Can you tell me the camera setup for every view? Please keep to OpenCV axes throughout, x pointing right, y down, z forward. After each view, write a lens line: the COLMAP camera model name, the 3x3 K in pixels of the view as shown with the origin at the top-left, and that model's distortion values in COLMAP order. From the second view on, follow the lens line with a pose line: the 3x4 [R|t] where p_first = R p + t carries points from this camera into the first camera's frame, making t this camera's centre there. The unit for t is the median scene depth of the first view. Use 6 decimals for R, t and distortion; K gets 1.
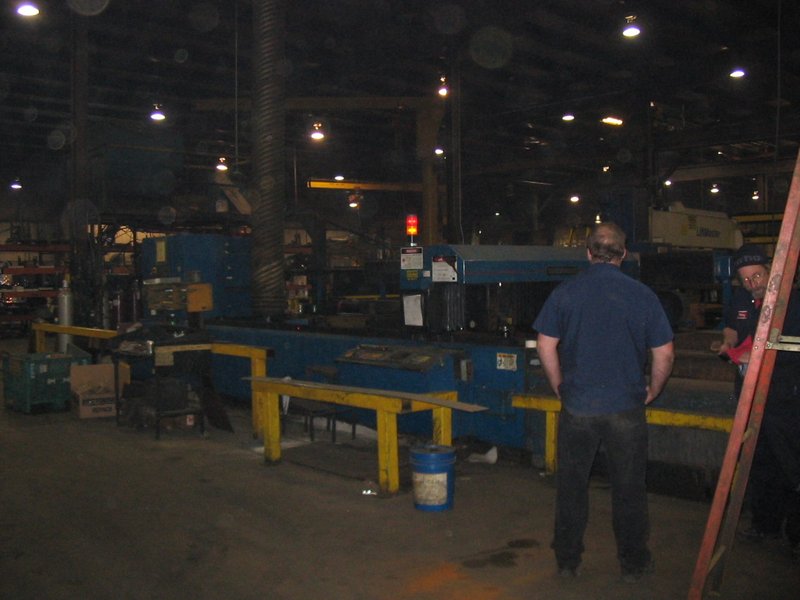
lens RADIAL K [[842.5, 0, 399.0], [0, 842.5, 300.8], [0, 0, 1]] dist [-0.122333, 0.000000]
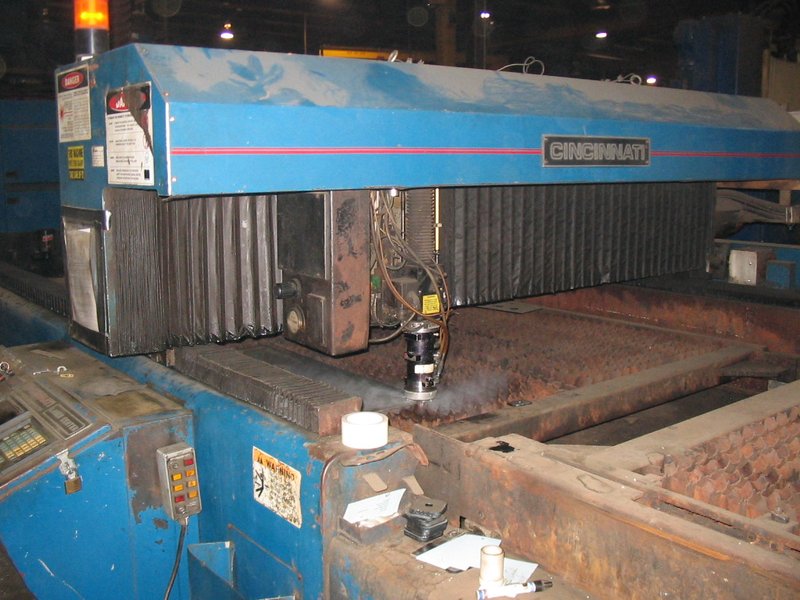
lens RADIAL K [[842.5, 0, 399.9], [0, 842.5, 304.0], [0, 0, 1]] dist [-0.122333, 0.000000]
pose [[0.996456, 0.028309, -0.079207, 0.185895], [-0.017601, 0.990993, 0.132753, -0.020861], [0.082252, -0.130889, 0.987979, 0.745927]]
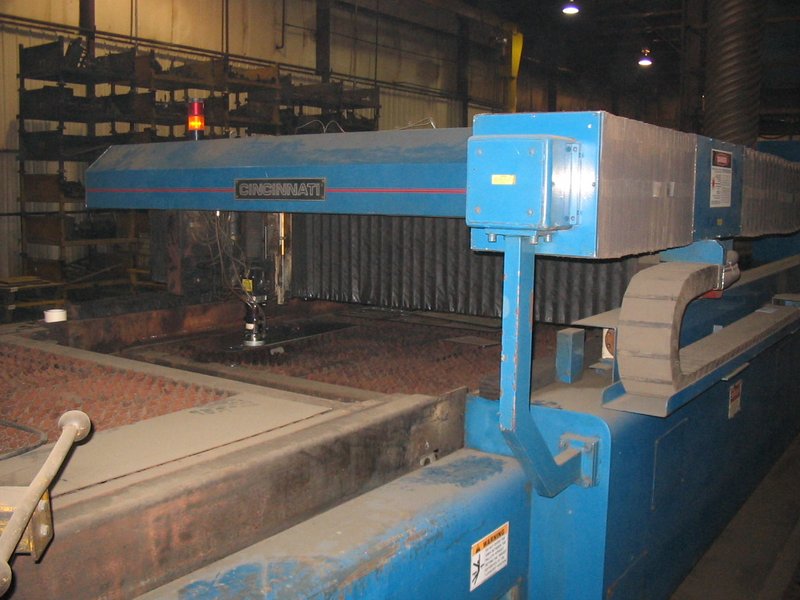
lens RADIAL K [[842.5, 0, 400.6], [0, 842.5, 299.7], [0, 0, 1]] dist [-0.122333, 0.000000]
pose [[0.190785, 0.149380, -0.970199, 0.812994], [-0.046921, 0.988612, 0.142988, -0.053228], [0.980510, 0.018243, 0.195621, 1.136438]]
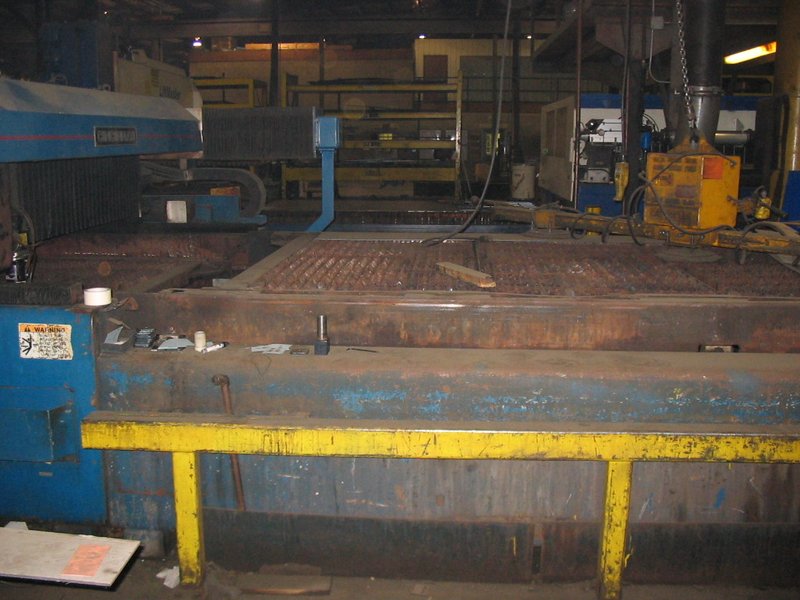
lens RADIAL K [[842.5, 0, 396.8], [0, 842.5, 297.9], [0, 0, 1]] dist [-0.122333, 0.000000]
pose [[0.735629, -0.106454, 0.668967, -0.022898], [0.007769, 0.988835, 0.148811, -0.013169], [-0.677340, -0.104273, 0.728243, 0.560516]]
